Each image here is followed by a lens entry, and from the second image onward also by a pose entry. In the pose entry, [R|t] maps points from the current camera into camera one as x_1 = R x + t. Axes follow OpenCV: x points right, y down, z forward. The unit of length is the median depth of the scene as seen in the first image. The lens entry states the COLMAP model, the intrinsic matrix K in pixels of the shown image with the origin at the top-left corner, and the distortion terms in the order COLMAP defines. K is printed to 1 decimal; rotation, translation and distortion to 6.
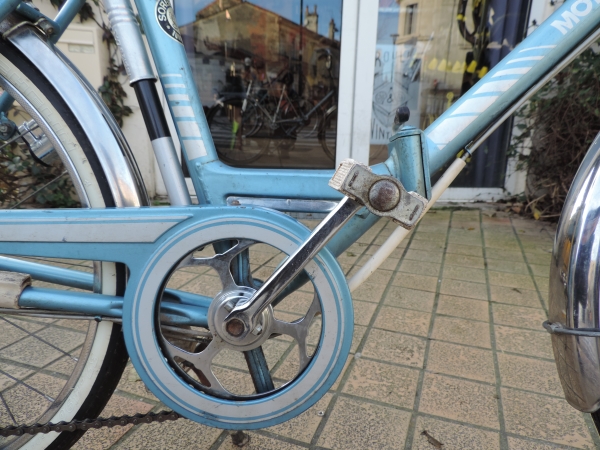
lens RADIAL K [[429.0, 0, 302.5], [0, 429.0, 227.6], [0, 0, 1]] dist [0.039242, 0.004883]
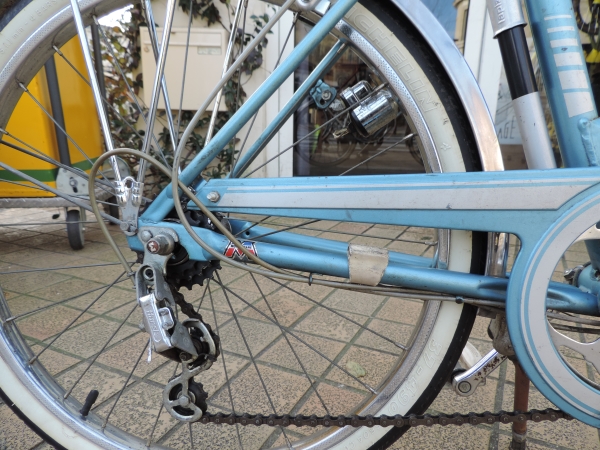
lens RADIAL K [[425.9, 0, 318.8], [0, 425.9, 216.6], [0, 0, 1]] dist [0.034302, 0.000595]
pose [[0.996428, 0.002418, -0.084408, -0.627721], [-0.005444, 0.999350, -0.035638, 0.068268], [0.084267, 0.035970, 0.995794, 0.096073]]
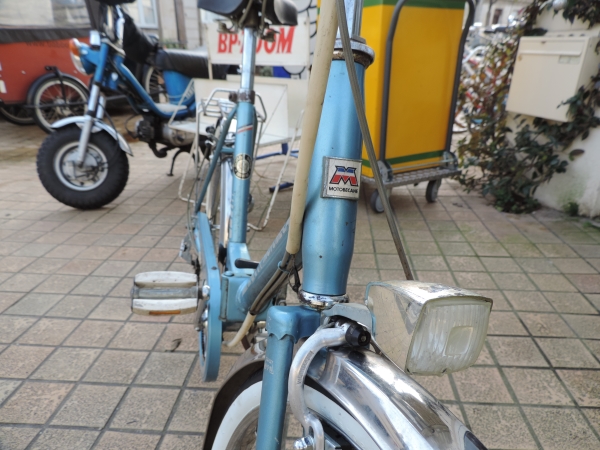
lens RADIAL K [[422.4, 0, 300.0], [0, 422.4, 225.0], [0, 0, 1]] dist [0.004957, 0.002101]
pose [[0.252561, 0.340715, -0.905608, 1.372013], [-0.244361, 0.928071, 0.281018, -0.687658], [0.936216, 0.150321, 0.317652, 0.629576]]
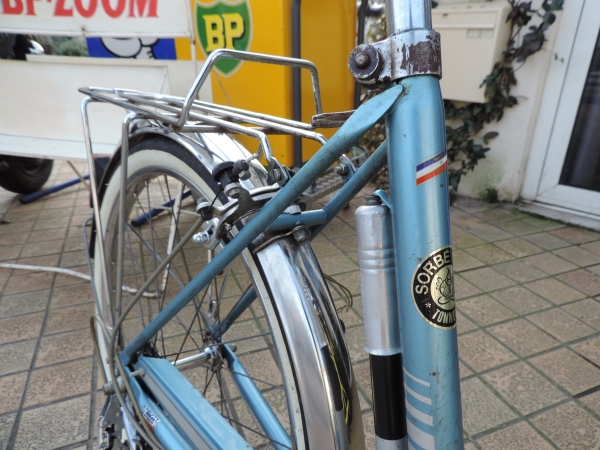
lens RADIAL K [[429.0, 0, 302.5], [0, 429.0, 227.6], [0, 0, 1]] dist [0.039242, 0.004883]
pose [[0.665497, 0.272161, -0.695012, -0.040502], [-0.182847, 0.962225, 0.201717, -0.522936], [0.723658, -0.007161, 0.690122, 0.392379]]
